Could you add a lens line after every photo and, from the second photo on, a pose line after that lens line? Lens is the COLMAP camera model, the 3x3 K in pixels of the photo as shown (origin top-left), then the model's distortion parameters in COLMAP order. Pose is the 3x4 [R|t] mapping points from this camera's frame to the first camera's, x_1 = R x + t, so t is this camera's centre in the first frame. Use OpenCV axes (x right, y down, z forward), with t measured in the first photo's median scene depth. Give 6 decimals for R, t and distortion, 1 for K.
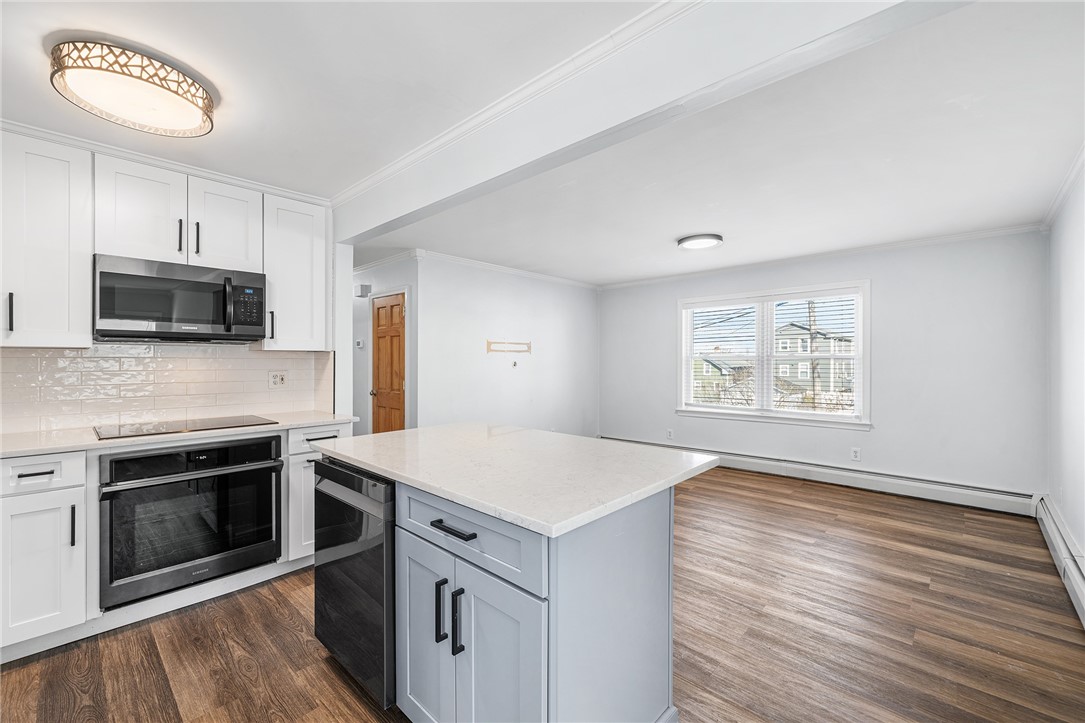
lens RADIAL K [[455.3, 0, 535.9], [0, 455.3, 358.0], [0, 0, 1]] dist [0.001529, -0.000054]
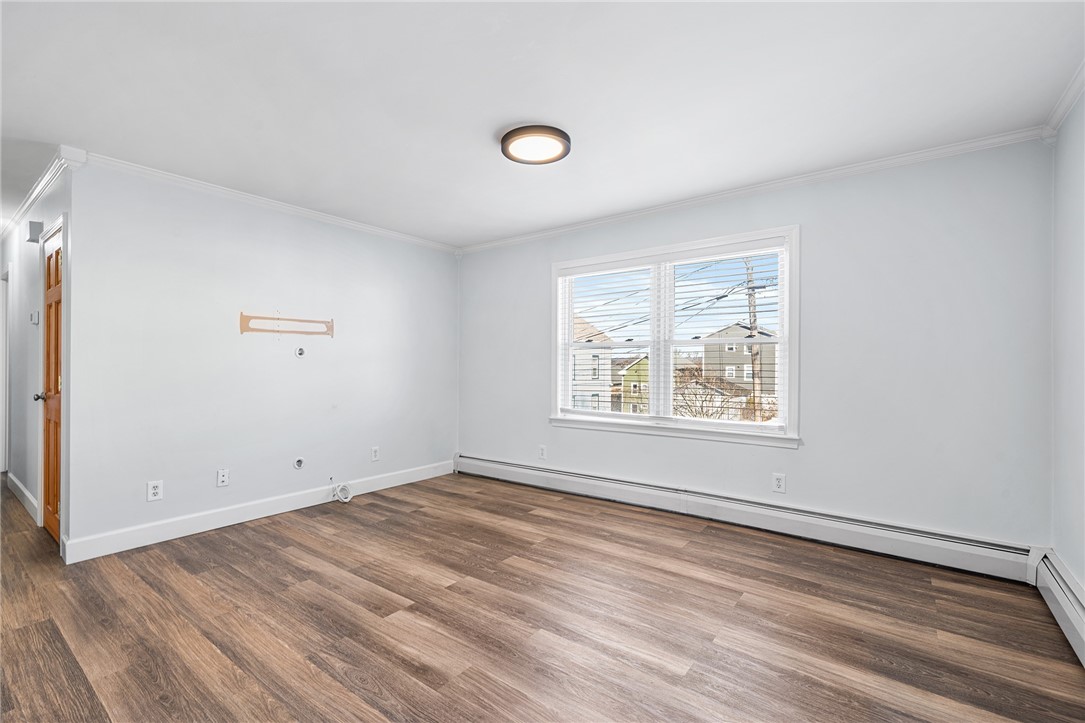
lens RADIAL K [[482.1, 0, 534.0], [0, 482.1, 360.1], [0, 0, 1]] dist [0.001723, 0.000741]
pose [[0.994384, 0.003063, 0.105788, 0.323675], [-0.003108, 0.999995, 0.000259, 0.035551], [-0.105787, -0.000586, 0.994389, 0.398849]]
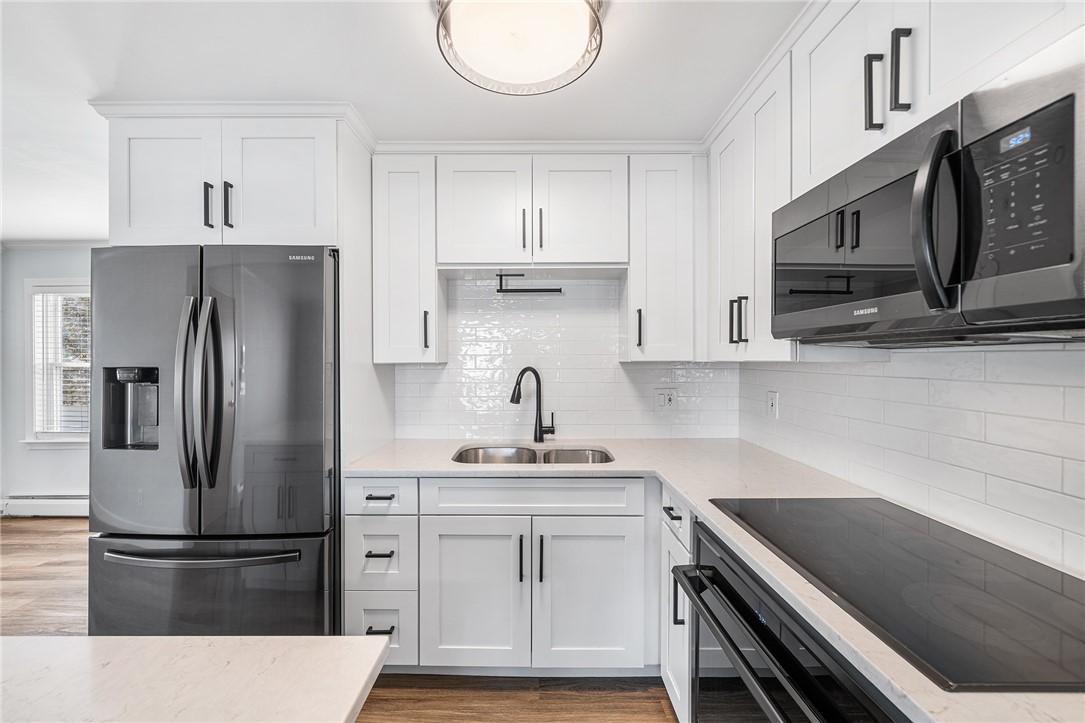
lens RADIAL K [[420.6, 0, 536.2], [0, 420.6, 361.1], [0, 0, 1]] dist [-0.003191, -0.000299]
pose [[-0.722808, 0.004939, -0.691031, -0.198717], [0.004274, 0.999987, 0.002677, -0.016550], [0.691035, -0.001018, -0.722820, 0.730251]]
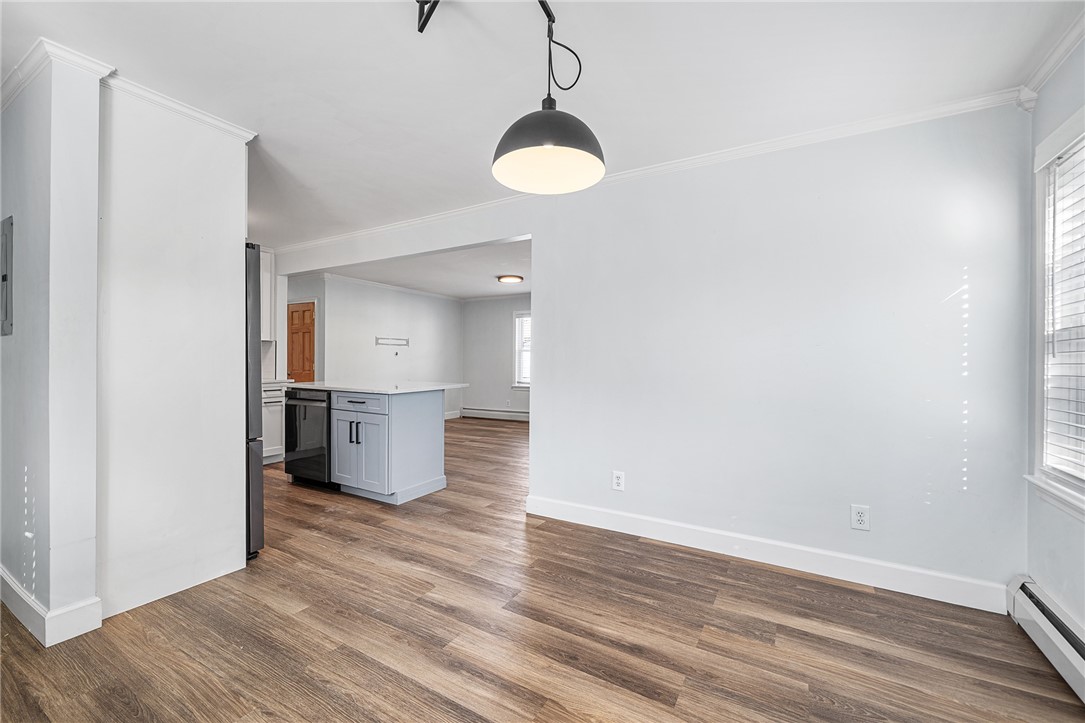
lens RADIAL K [[448.9, 0, 539.4], [0, 448.9, 361.0], [0, 0, 1]] dist [-0.000934, -0.000066]
pose [[0.973211, 0.005543, 0.229848, 0.097649], [-0.007080, 0.999958, 0.005865, 0.035959], [-0.229806, -0.007335, 0.973209, -0.686745]]
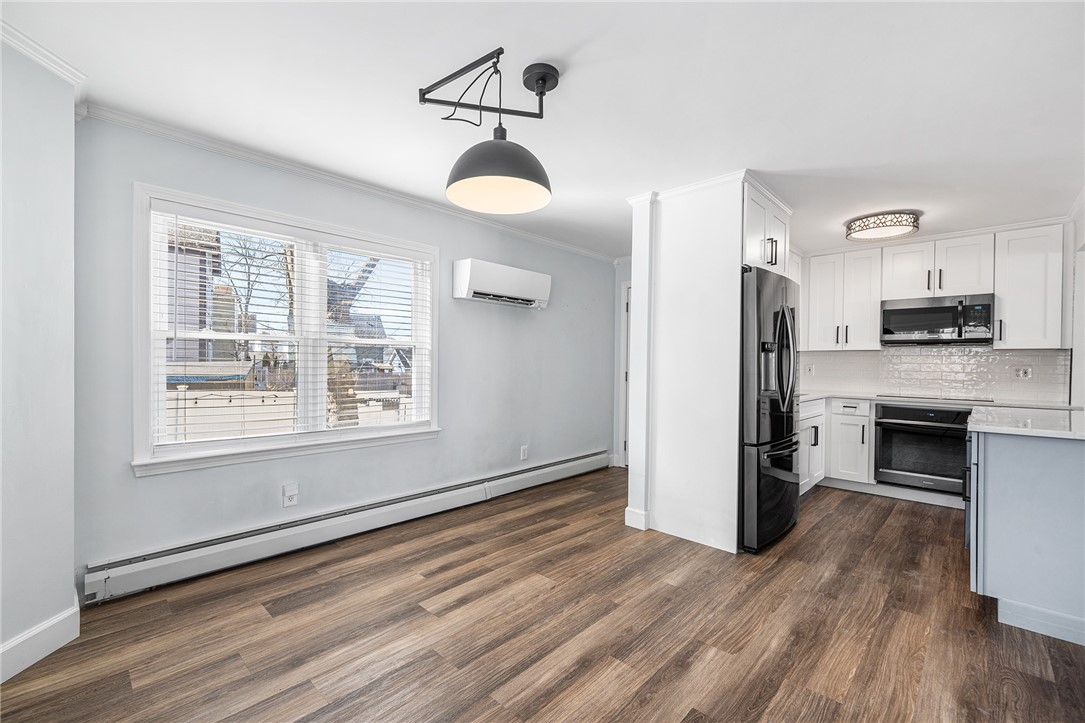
lens RADIAL K [[460.6, 0, 530.1], [0, 460.6, 366.5], [0, 0, 1]] dist [0.000836, 0.000245]
pose [[-0.014082, 0.008726, -0.999863, 0.614868], [-0.010091, 0.999910, 0.008869, 0.028143], [0.999850, 0.010215, -0.013993, -0.277893]]
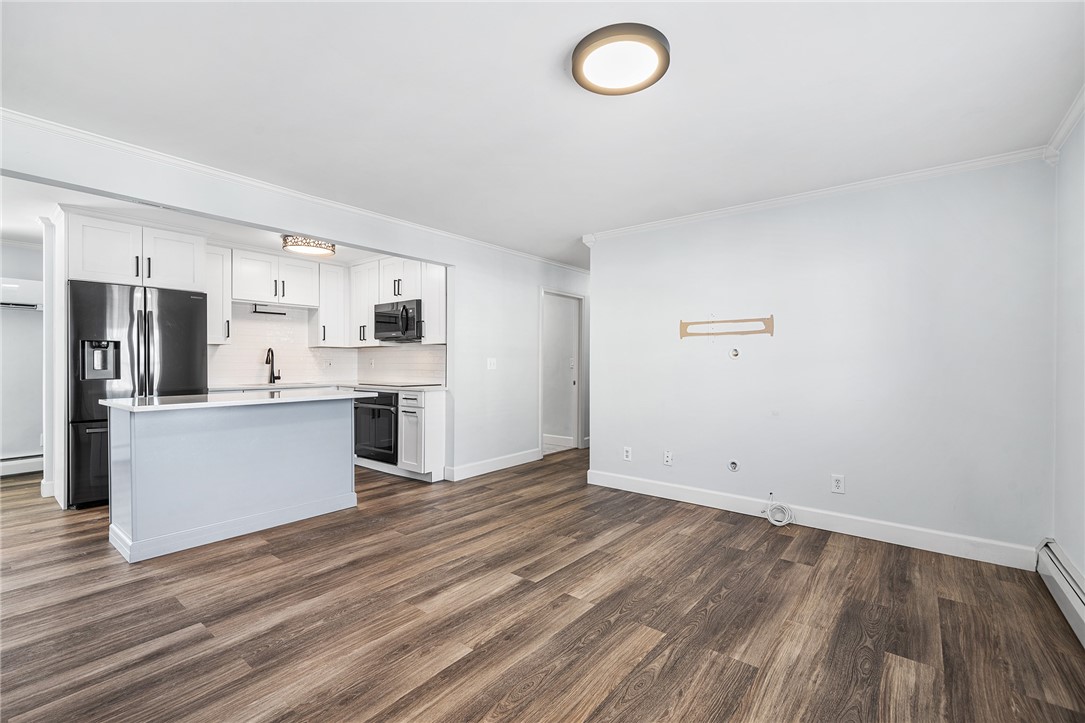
lens RADIAL K [[472.8, 0, 529.1], [0, 472.8, 365.7], [0, 0, 1]] dist [0.002486, 0.000137]
pose [[0.072220, 0.006047, -0.997370, 0.904216], [0.002183, 0.999978, 0.006221, 0.039849], [0.997386, -0.002627, 0.072205, 0.981937]]
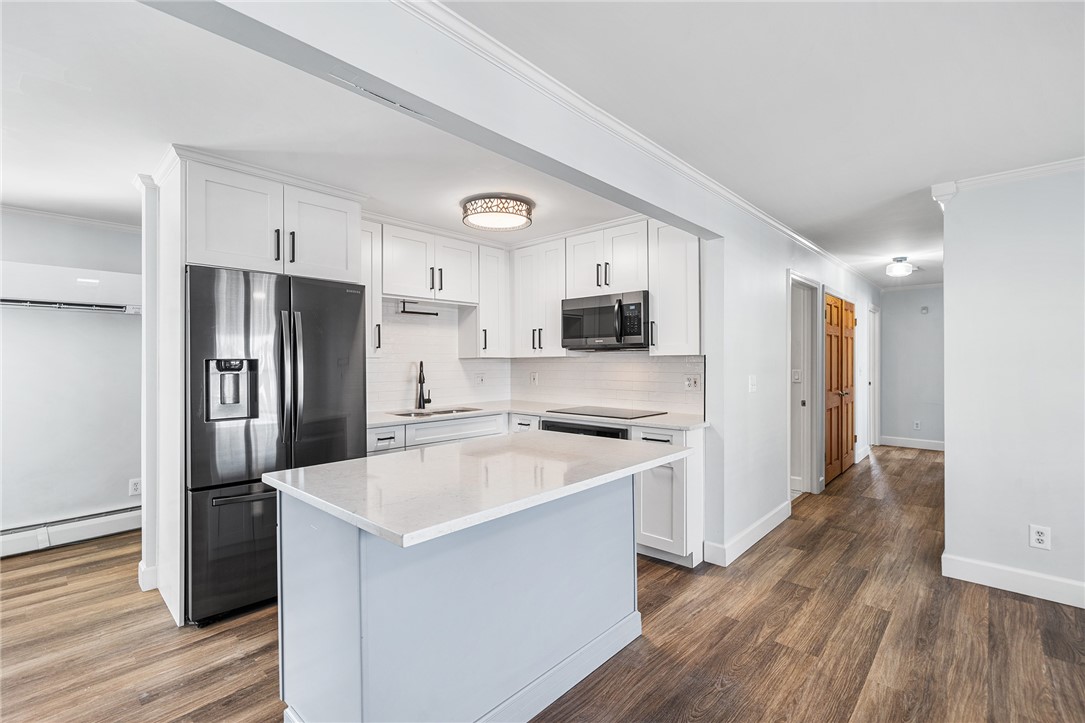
lens RADIAL K [[482.1, 0, 534.0], [0, 482.1, 360.1], [0, 0, 1]] dist [0.001723, 0.000741]
pose [[0.003091, -0.001314, -0.999994, 0.481782], [0.007347, 0.999972, -0.001292, -0.005441], [0.999968, -0.007343, 0.003101, 0.545071]]
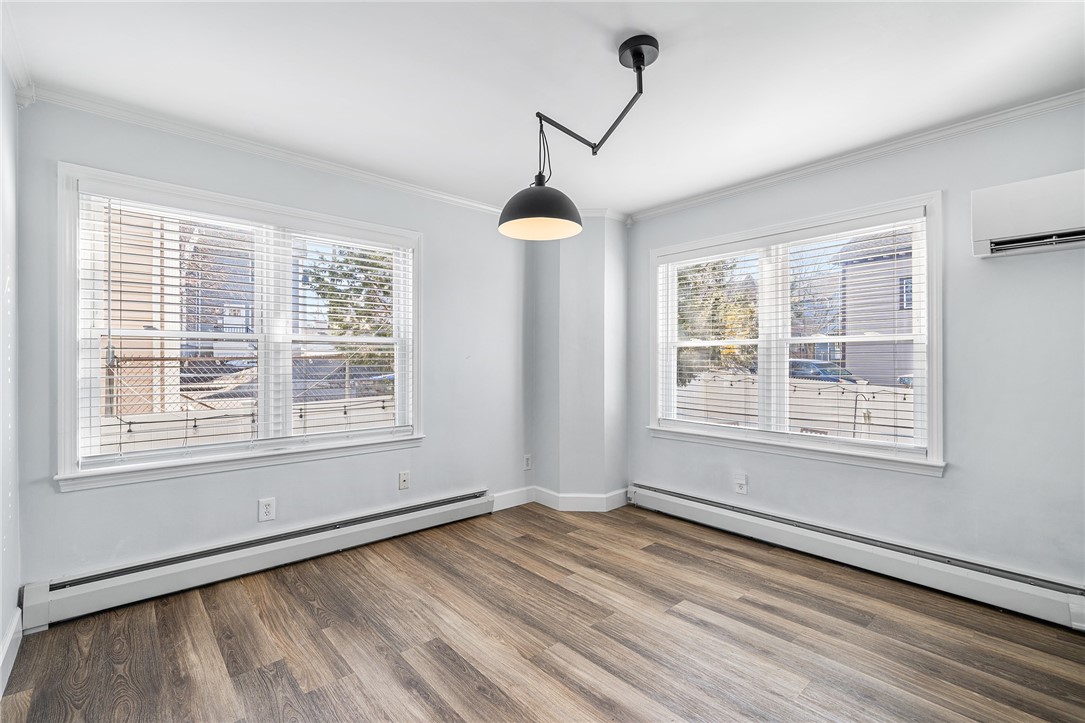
lens RADIAL K [[478.4, 0, 539.1], [0, 478.4, 359.9], [0, 0, 1]] dist [0.001850, 0.000288]
pose [[-0.996824, -0.002874, 0.079590, 0.150326], [-0.003145, 0.999990, -0.003282, 0.029162], [-0.079580, -0.003522, -0.996822, 0.231084]]
